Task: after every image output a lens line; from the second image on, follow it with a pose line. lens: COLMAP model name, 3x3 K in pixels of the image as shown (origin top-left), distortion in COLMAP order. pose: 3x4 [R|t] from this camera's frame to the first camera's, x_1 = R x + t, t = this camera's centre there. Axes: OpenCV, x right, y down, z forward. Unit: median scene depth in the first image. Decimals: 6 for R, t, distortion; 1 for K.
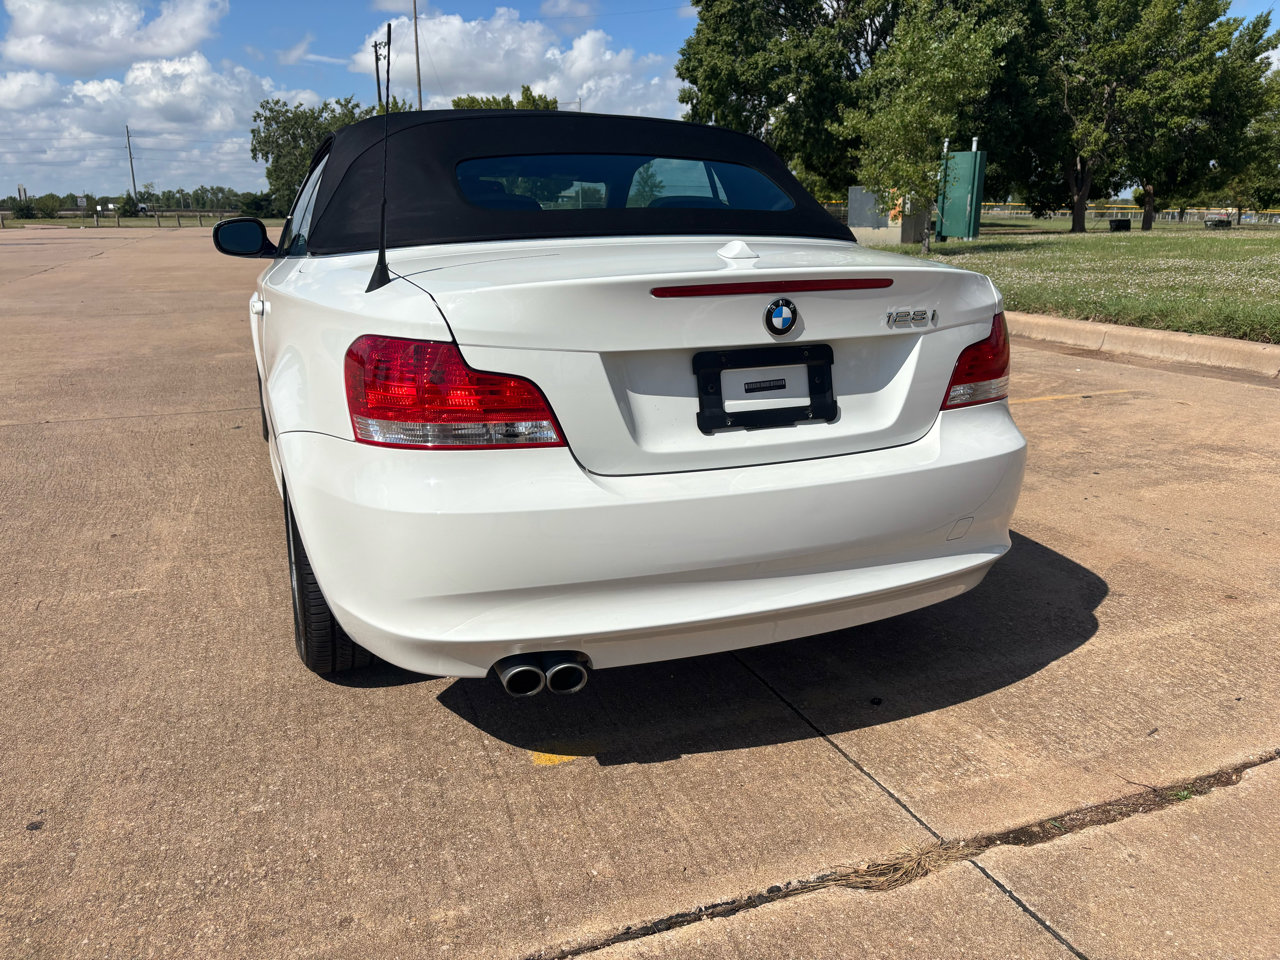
lens RADIAL K [[993.2, 0, 639.3], [0, 993.2, 474.0], [0, 0, 1]] dist [0.059638, -0.069671]
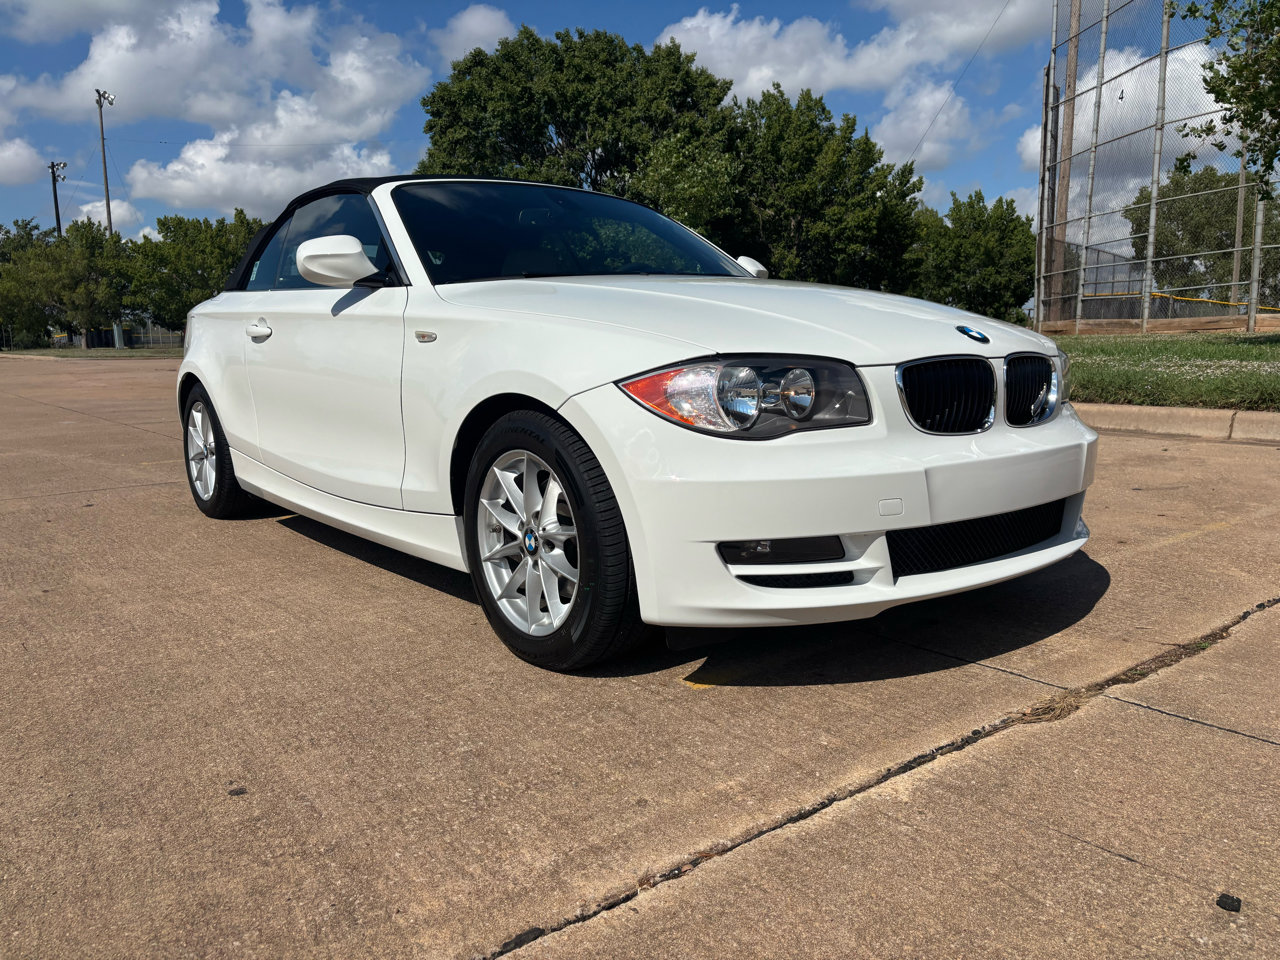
lens RADIAL K [[997.3, 0, 656.9], [0, 997.3, 450.4], [0, 0, 1]] dist [0.024238, -0.007180]
pose [[0.956962, -0.047690, 0.286268, -0.412851], [0.087863, 0.987723, -0.129167, 0.164960], [-0.276593, 0.148761, 0.949403, -0.028832]]
